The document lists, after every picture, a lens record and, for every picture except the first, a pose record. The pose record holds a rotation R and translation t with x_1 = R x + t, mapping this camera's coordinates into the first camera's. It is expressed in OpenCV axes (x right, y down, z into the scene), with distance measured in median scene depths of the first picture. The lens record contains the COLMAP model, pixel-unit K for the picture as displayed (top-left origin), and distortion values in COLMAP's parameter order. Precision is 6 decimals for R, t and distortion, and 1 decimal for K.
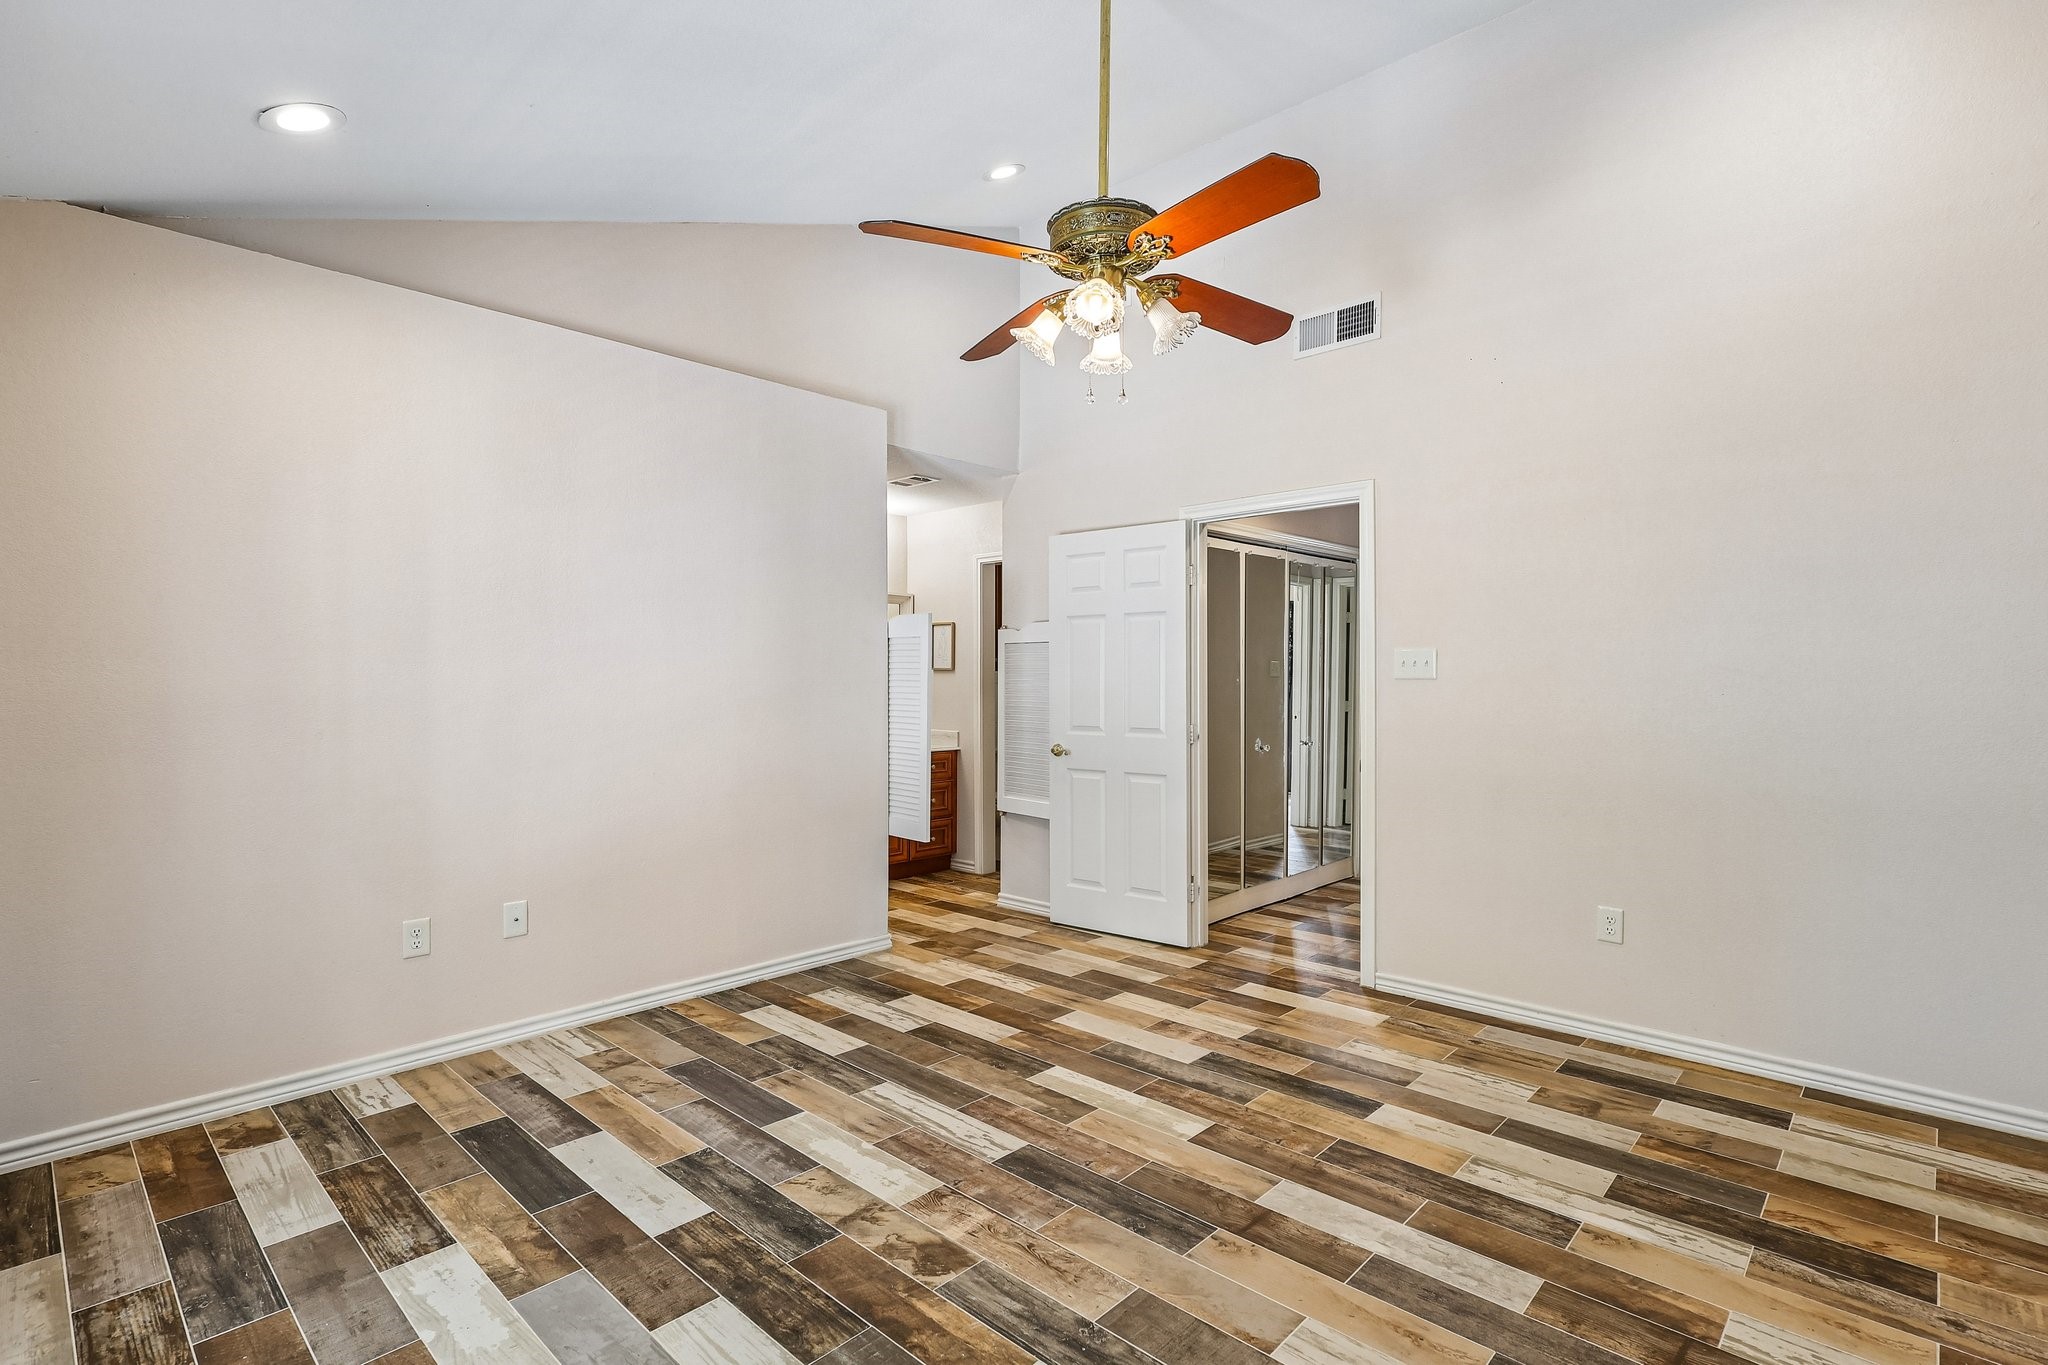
lens RADIAL K [[988.0, 0, 1023.8], [0, 988.0, 681.4], [0, 0, 1]] dist [0.001839, -0.000080]
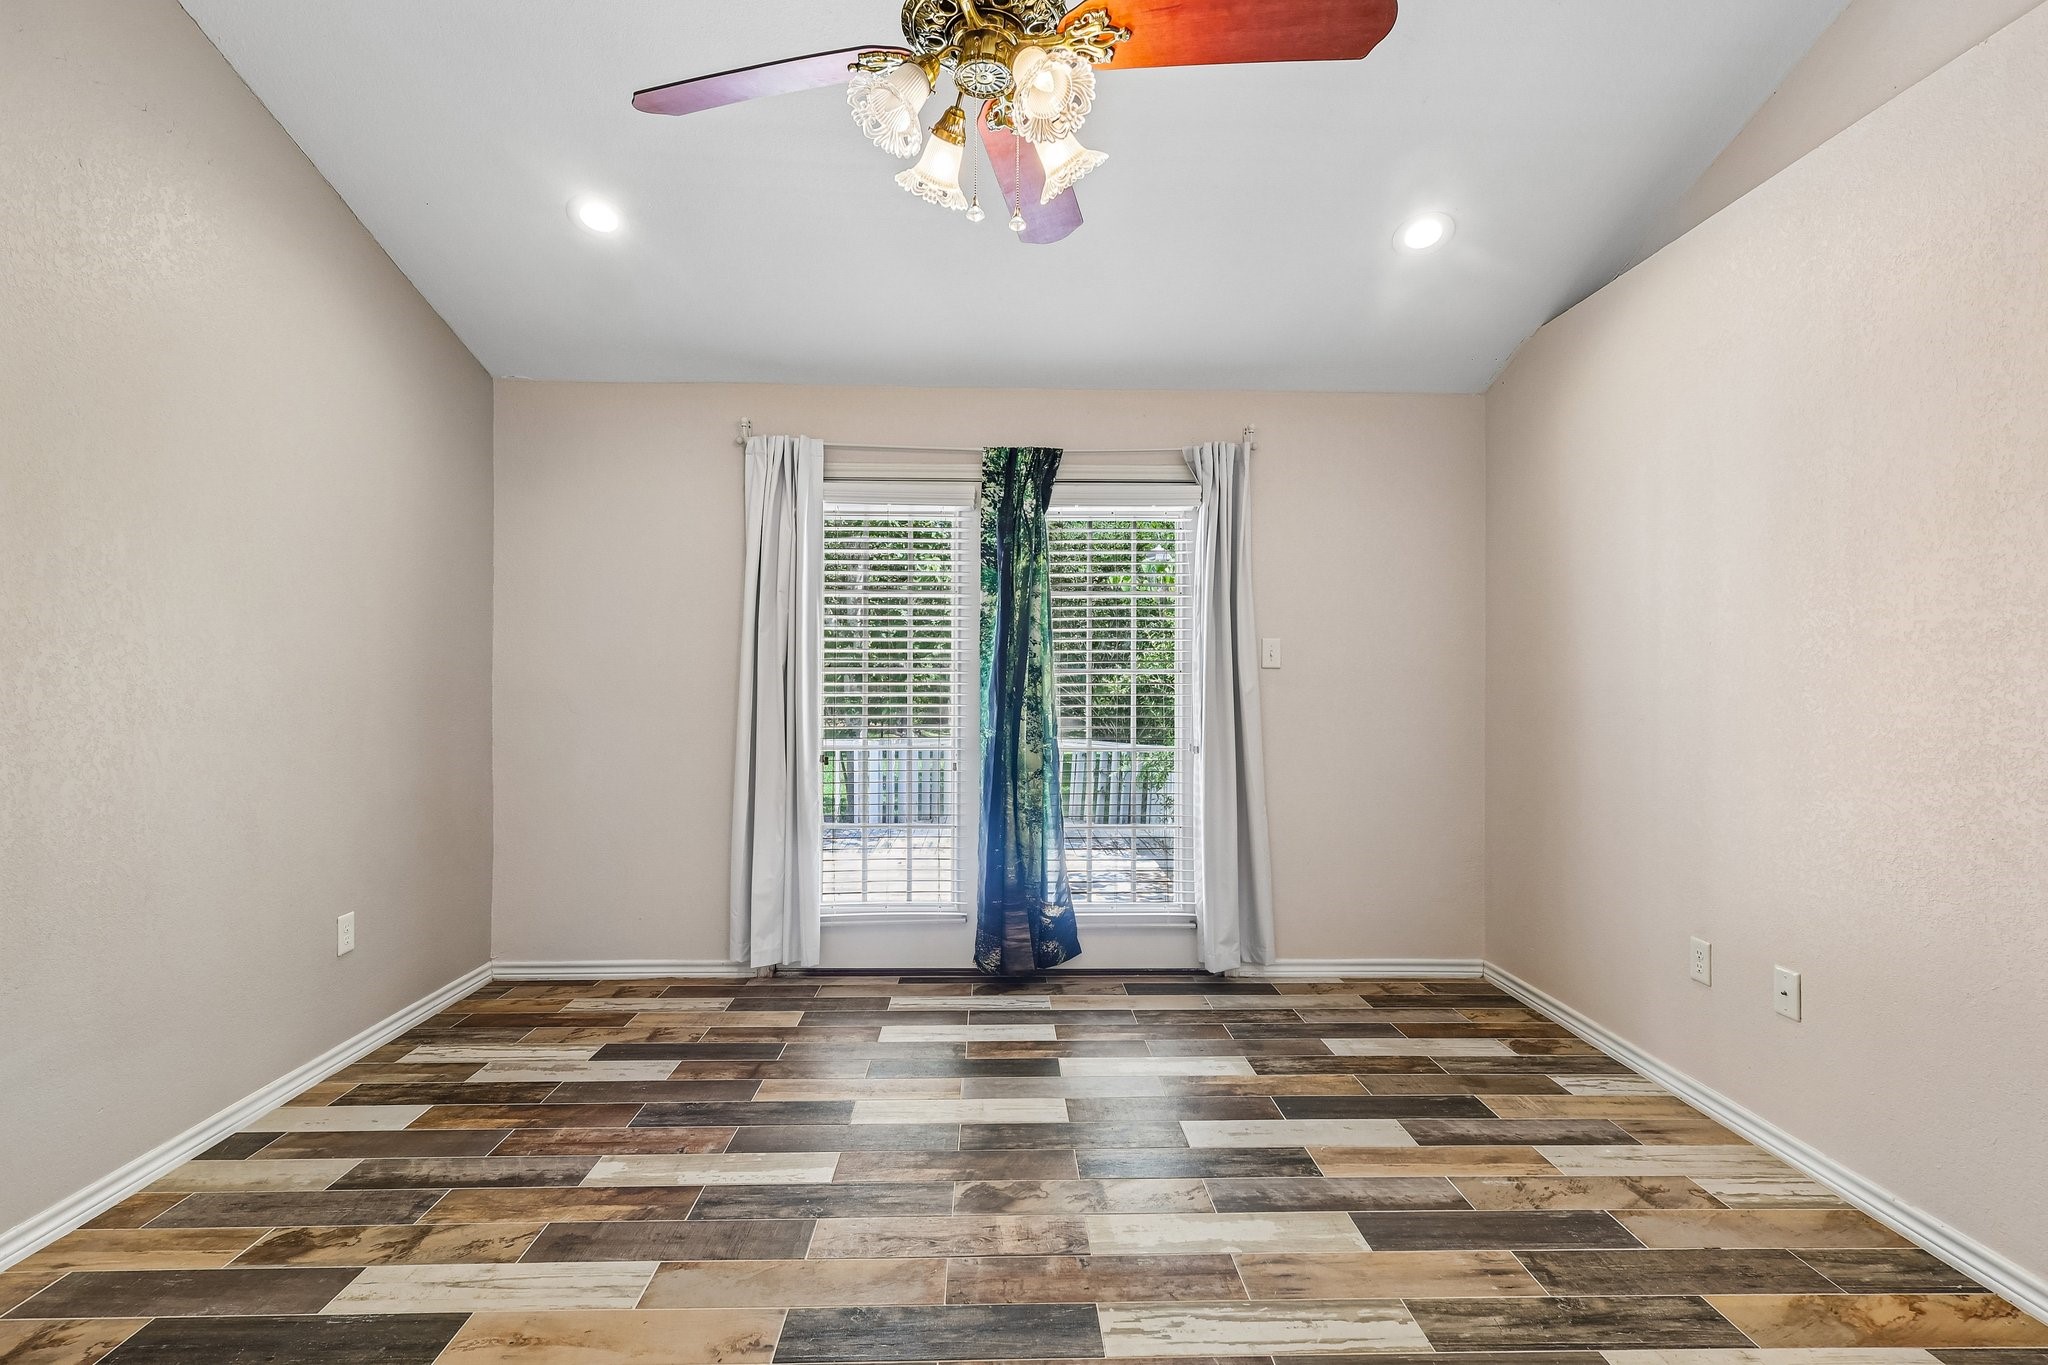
lens RADIAL K [[988.0, 0, 1025.7], [0, 988.0, 679.4], [0, 0, 1]] dist [0.001839, -0.000080]
pose [[-0.713066, -0.002286, -0.701093, 0.492010], [-0.005119, 0.999985, 0.001946, 0.012657], [0.701078, 0.004977, -0.713067, 1.385987]]
